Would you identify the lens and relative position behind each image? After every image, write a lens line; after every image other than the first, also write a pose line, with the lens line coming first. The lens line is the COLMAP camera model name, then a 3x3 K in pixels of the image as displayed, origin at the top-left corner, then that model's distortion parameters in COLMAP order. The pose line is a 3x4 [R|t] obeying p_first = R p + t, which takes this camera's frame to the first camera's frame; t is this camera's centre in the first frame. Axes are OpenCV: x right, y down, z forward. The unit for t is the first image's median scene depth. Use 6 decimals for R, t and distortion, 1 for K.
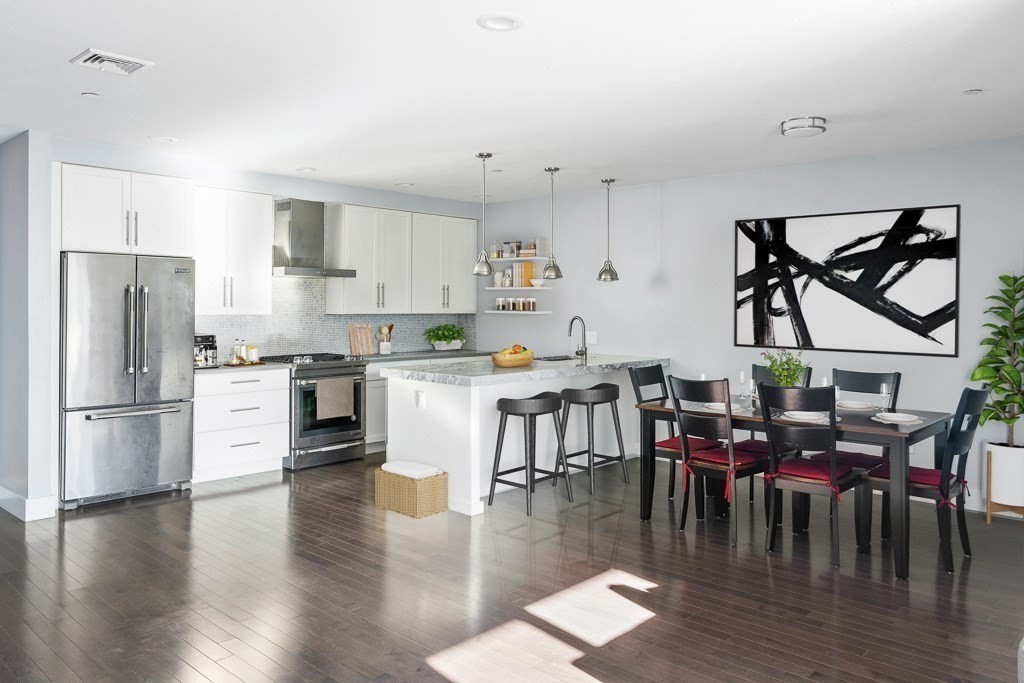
lens RADIAL K [[778.1, 0, 507.2], [0, 778.1, 306.9], [0, 0, 1]] dist [0.006873, -0.003725]
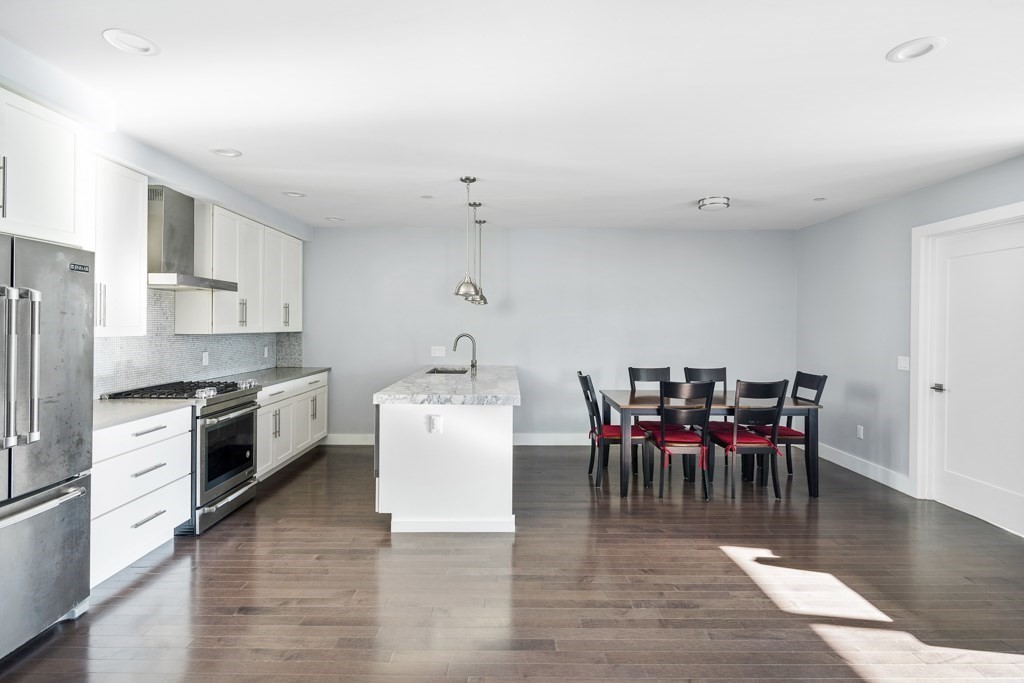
lens RADIAL K [[508.4, 0, 516.3], [0, 508.4, 327.7], [0, 0, 1]] dist [0.010206, -0.005174]
pose [[0.719288, -0.001294, 0.694711, -0.420460], [-0.002785, 0.999985, 0.004747, -0.001340], [-0.694706, -0.005349, 0.719274, 0.433255]]
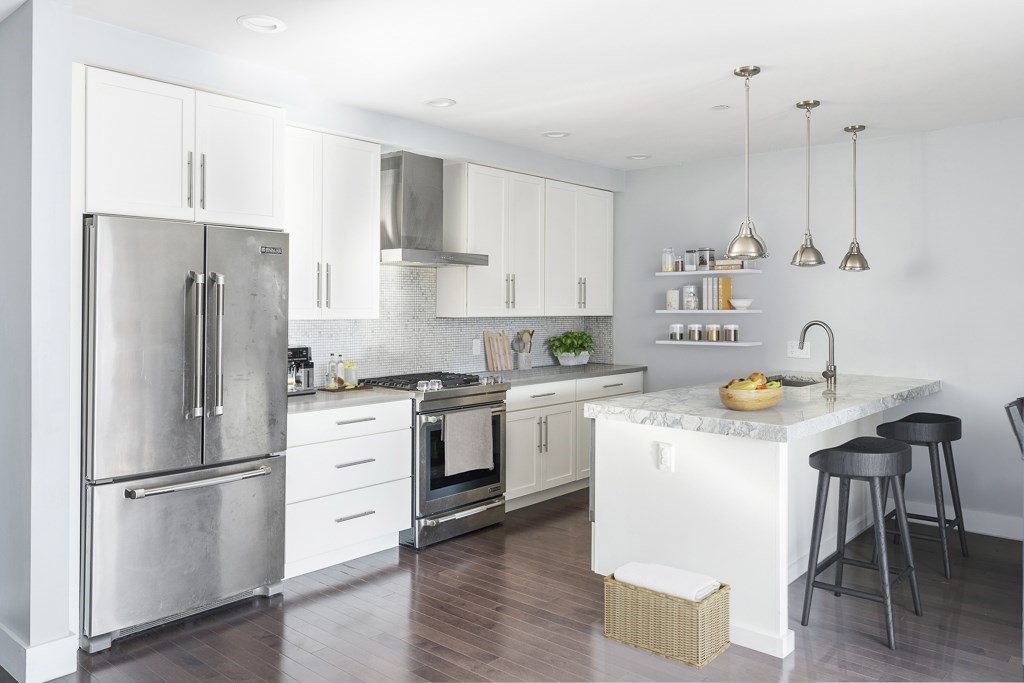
lens RADIAL K [[778.1, 0, 506.5], [0, 778.1, 302.7], [0, 0, 1]] dist [0.006873, -0.003725]
pose [[0.999524, 0.000992, 0.030841, -0.229805], [-0.000861, 0.999991, -0.004263, -0.001277], [-0.030845, 0.004235, 0.999515, 0.338522]]
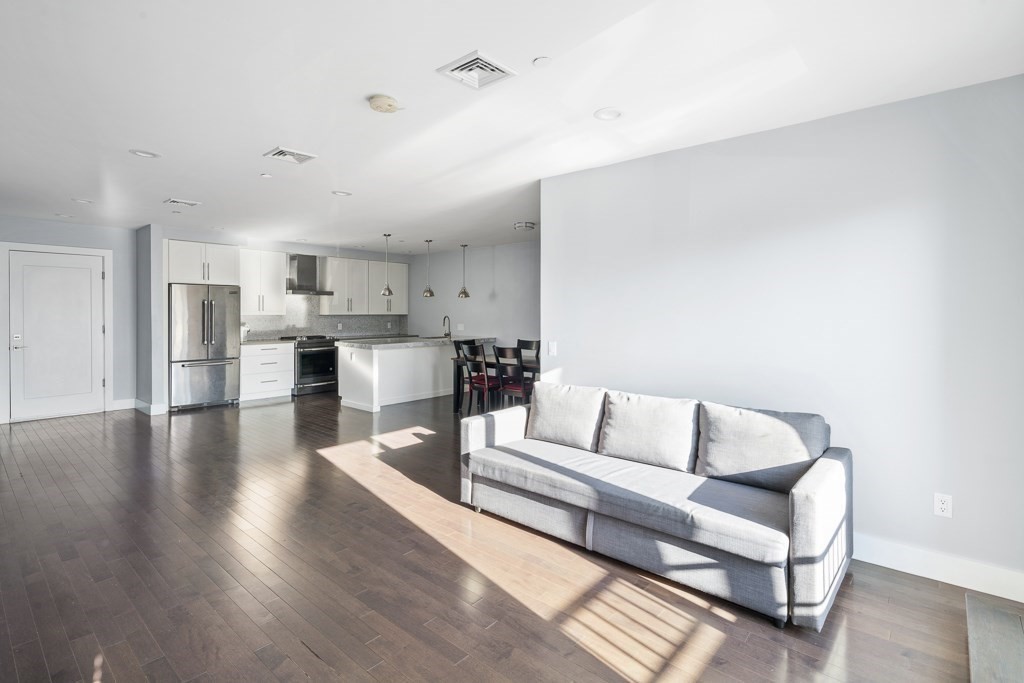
lens RADIAL K [[508.4, 0, 511.2], [0, 508.4, 318.7], [0, 0, 1]] dist [0.010206, -0.005174]
pose [[0.999500, 0.000841, 0.031604, 0.229837], [-0.001316, 0.999886, 0.015010, -0.000394], [-0.031588, -0.015044, 0.999388, -0.294285]]
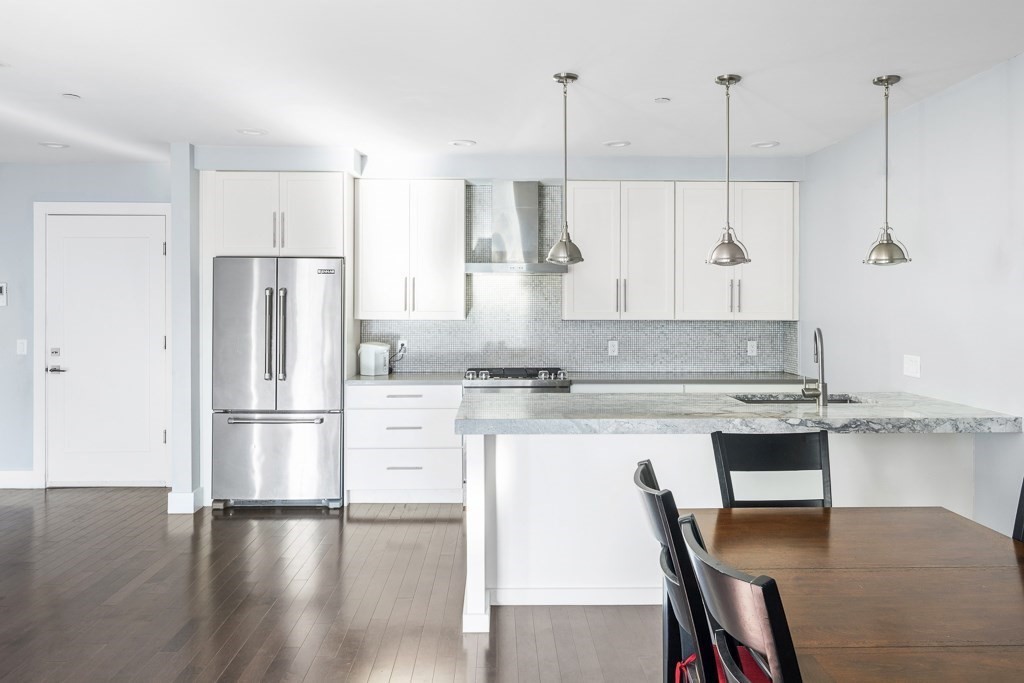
lens RADIAL K [[778.1, 0, 507.7], [0, 778.1, 313.0], [0, 0, 1]] dist [0.006873, -0.003725]
pose [[0.698442, 0.003971, -0.715656, 0.370640], [0.000026, 0.999984, 0.005574, -0.002614], [0.715667, -0.003911, 0.698431, 0.474038]]
